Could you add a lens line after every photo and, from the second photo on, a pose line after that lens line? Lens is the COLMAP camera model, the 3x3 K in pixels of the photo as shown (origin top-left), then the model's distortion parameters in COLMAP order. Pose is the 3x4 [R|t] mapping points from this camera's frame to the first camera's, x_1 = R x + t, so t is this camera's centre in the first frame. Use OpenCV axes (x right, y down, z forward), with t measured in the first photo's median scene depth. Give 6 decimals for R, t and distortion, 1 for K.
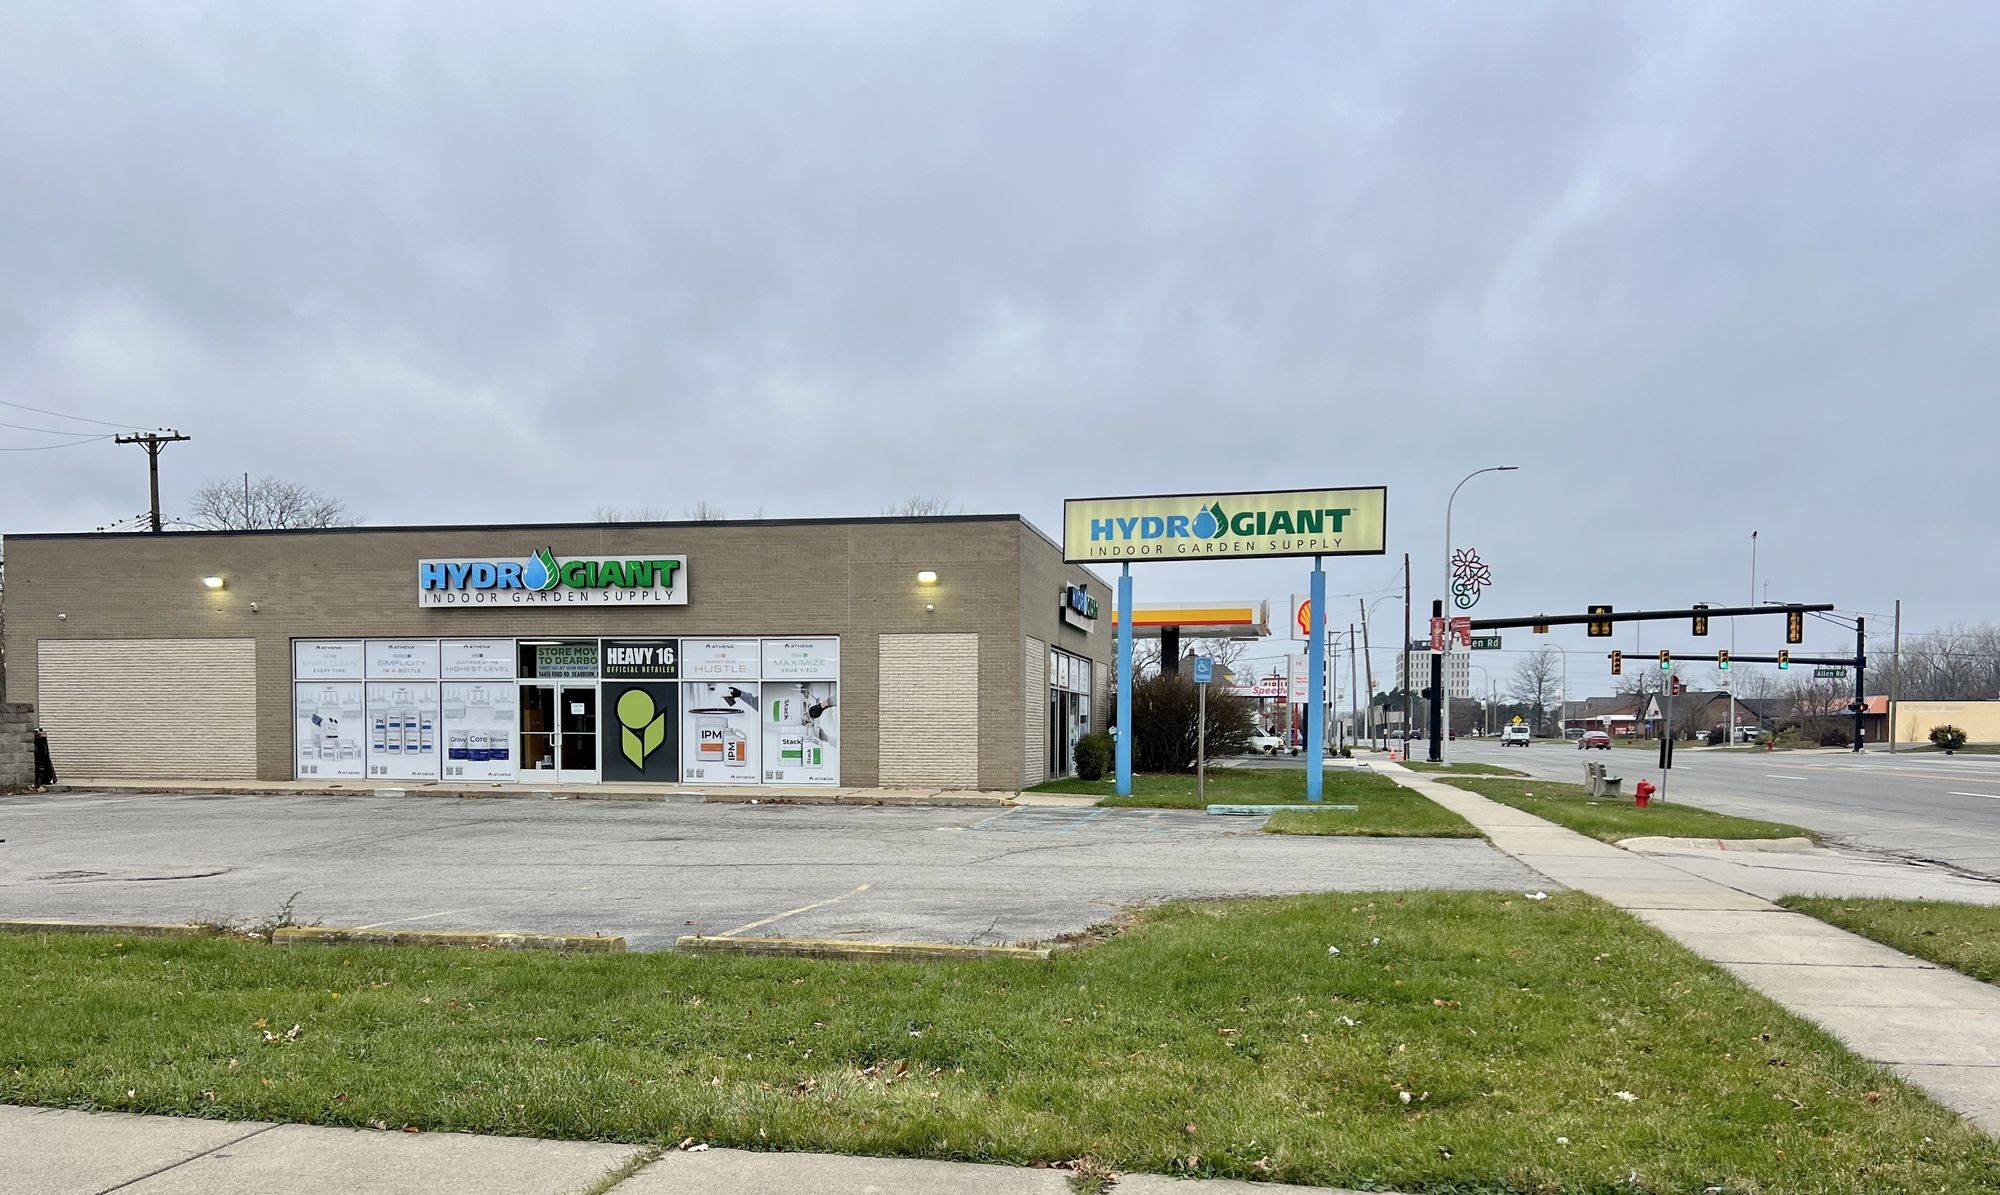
lens RADIAL K [[1540.0, 0, 960.4], [0, 1540.0, 801.1], [0, 0, 1]] dist [0.151335, -0.281733]
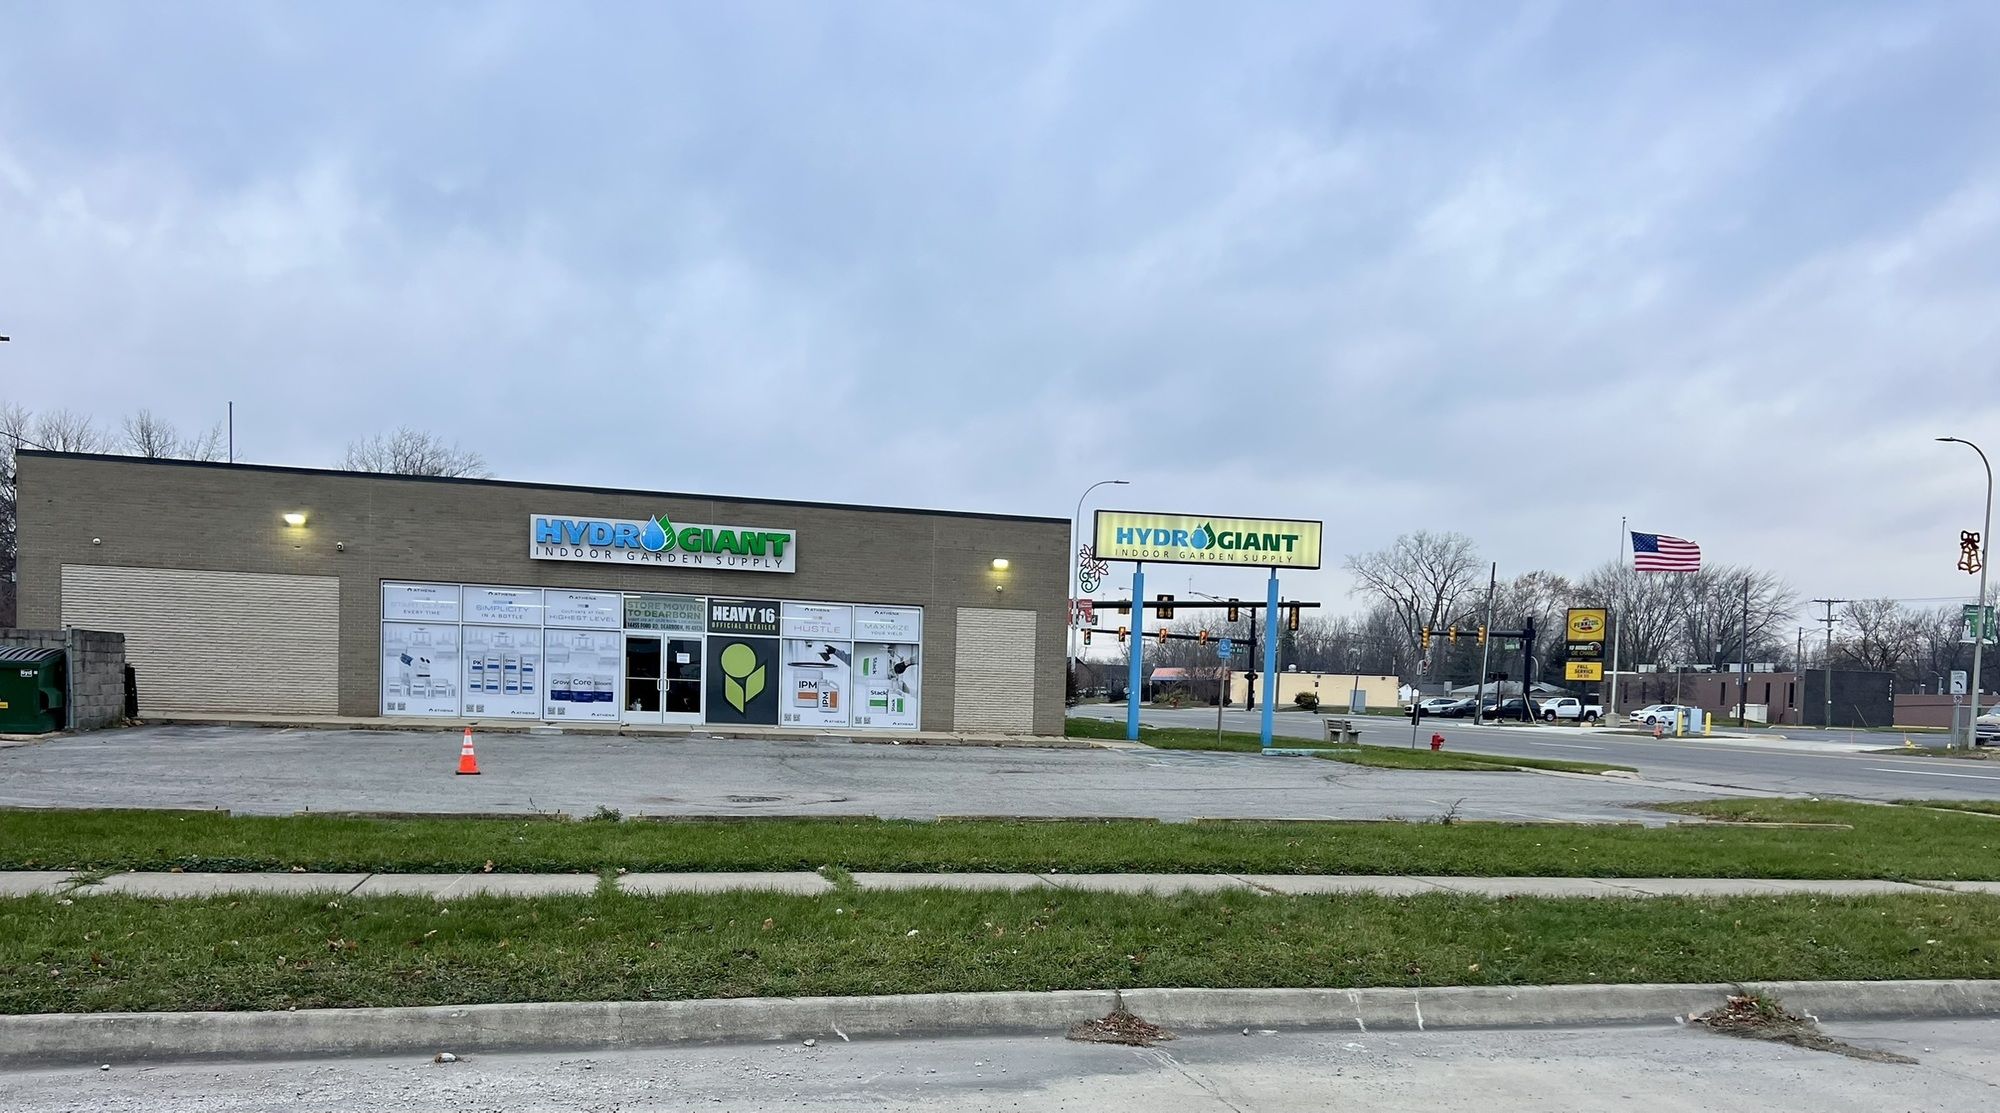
lens RADIAL K [[1467.4, 0, 1003.0], [0, 1467.4, 774.2], [0, 0, 1]] dist [0.171214, -0.316178]
pose [[0.901300, 0.000410, 0.433196, -0.509609], [-0.009255, 0.999790, 0.018311, 0.003016], [-0.433097, -0.020513, 0.901114, -0.073026]]
